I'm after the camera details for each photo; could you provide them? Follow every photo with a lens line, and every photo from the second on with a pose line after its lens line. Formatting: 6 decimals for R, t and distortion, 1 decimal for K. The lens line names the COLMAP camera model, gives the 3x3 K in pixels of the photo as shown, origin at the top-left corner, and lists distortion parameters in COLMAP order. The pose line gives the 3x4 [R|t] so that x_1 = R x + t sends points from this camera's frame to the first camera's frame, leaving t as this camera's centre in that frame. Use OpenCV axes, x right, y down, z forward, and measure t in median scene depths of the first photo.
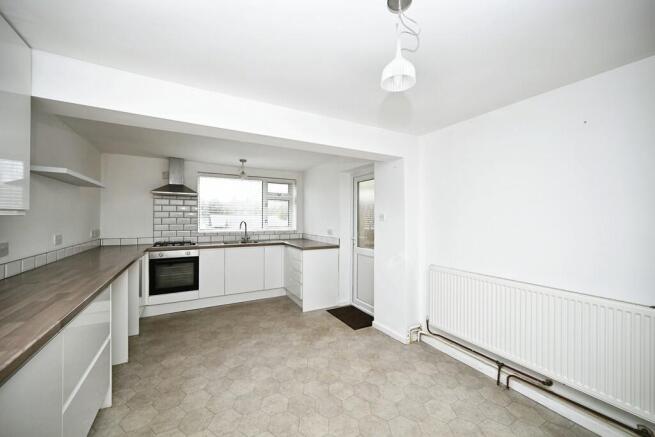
lens RADIAL K [[257.5, 0, 327.5], [0, 257.5, 218.5], [0, 0, 1]] dist [0.000857, 0.000022]
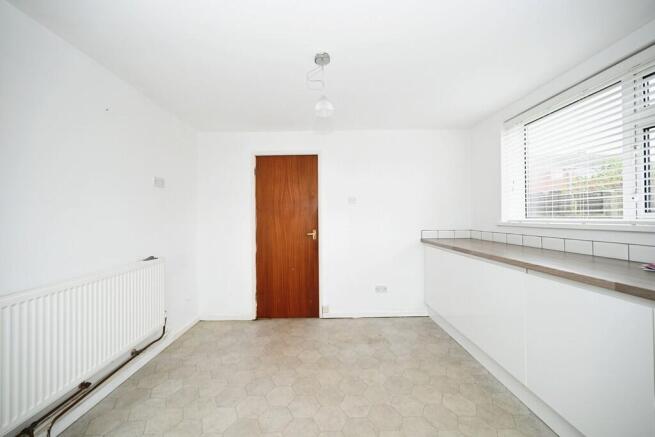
lens RADIAL K [[257.5, 0, 327.5], [0, 257.5, 218.5], [0, 0, 1]] dist [0.000857, 0.000022]
pose [[-0.889160, 0.050080, 0.454847, -0.656457], [0.058004, 0.998310, 0.003472, 0.032012], [-0.453905, 0.029470, -0.890563, 1.858195]]
